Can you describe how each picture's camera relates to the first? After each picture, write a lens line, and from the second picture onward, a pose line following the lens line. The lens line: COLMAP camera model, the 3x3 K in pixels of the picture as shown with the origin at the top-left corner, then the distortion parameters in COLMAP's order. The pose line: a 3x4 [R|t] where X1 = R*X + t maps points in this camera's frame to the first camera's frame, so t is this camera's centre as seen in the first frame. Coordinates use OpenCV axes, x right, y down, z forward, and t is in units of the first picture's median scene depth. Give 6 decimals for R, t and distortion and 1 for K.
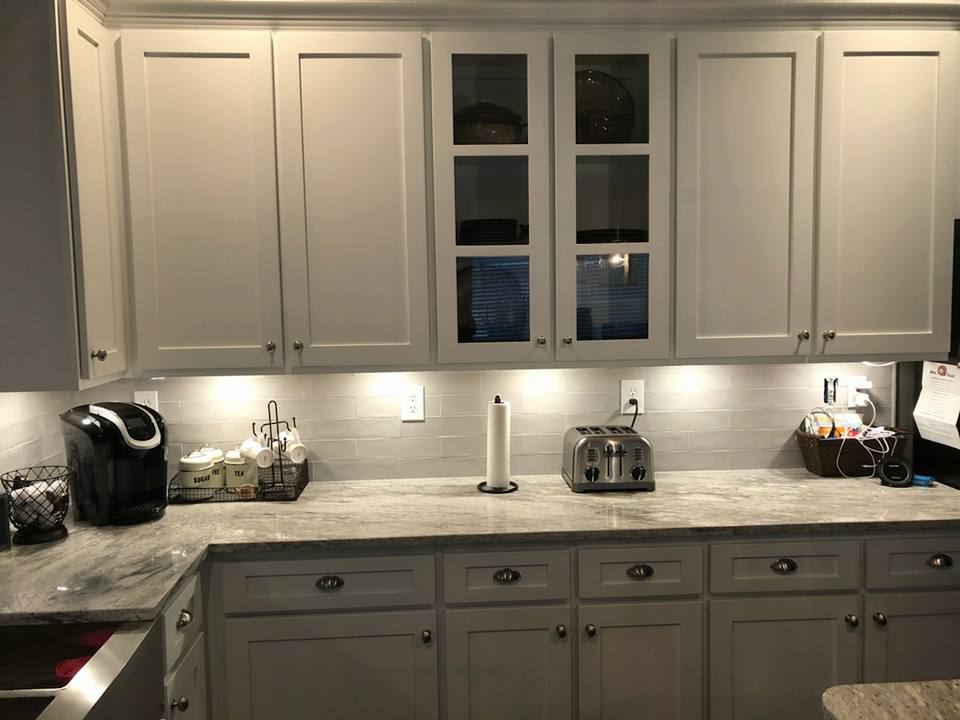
lens RADIAL K [[782.2, 0, 478.8], [0, 782.2, 346.2], [0, 0, 1]] dist [0.002892, 0.059429]
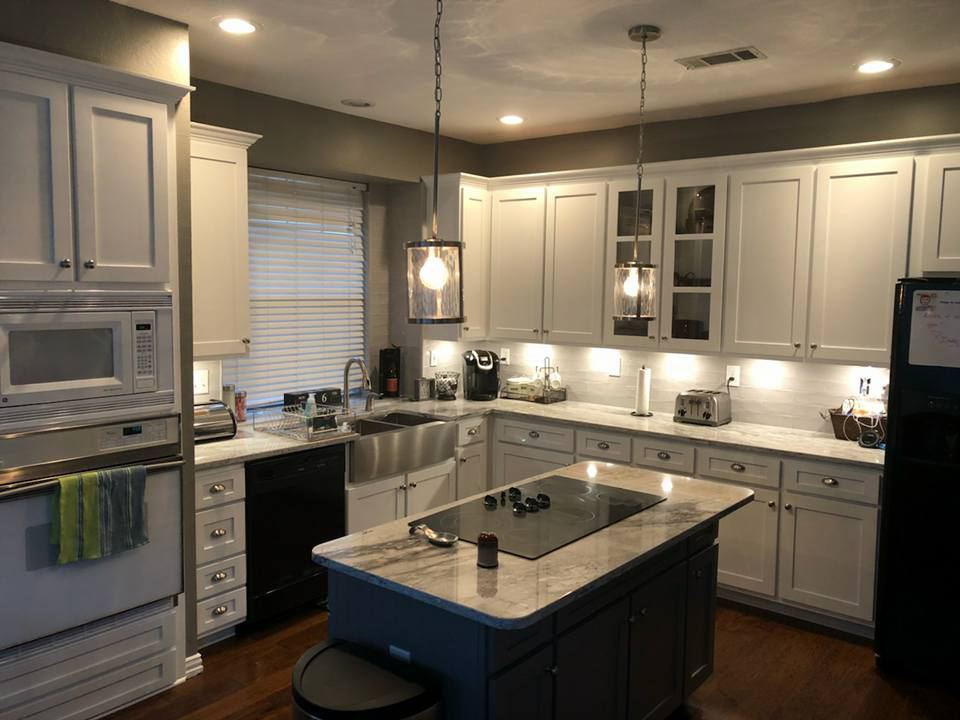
lens RADIAL K [[782.2, 0, 478.8], [0, 782.2, 346.2], [0, 0, 1]] dist [0.002892, 0.059429]
pose [[0.742861, 0.079838, -0.664668, 1.011123], [-0.076800, 0.996471, 0.033857, -0.015913], [0.665026, 0.025895, 0.746372, -0.693740]]
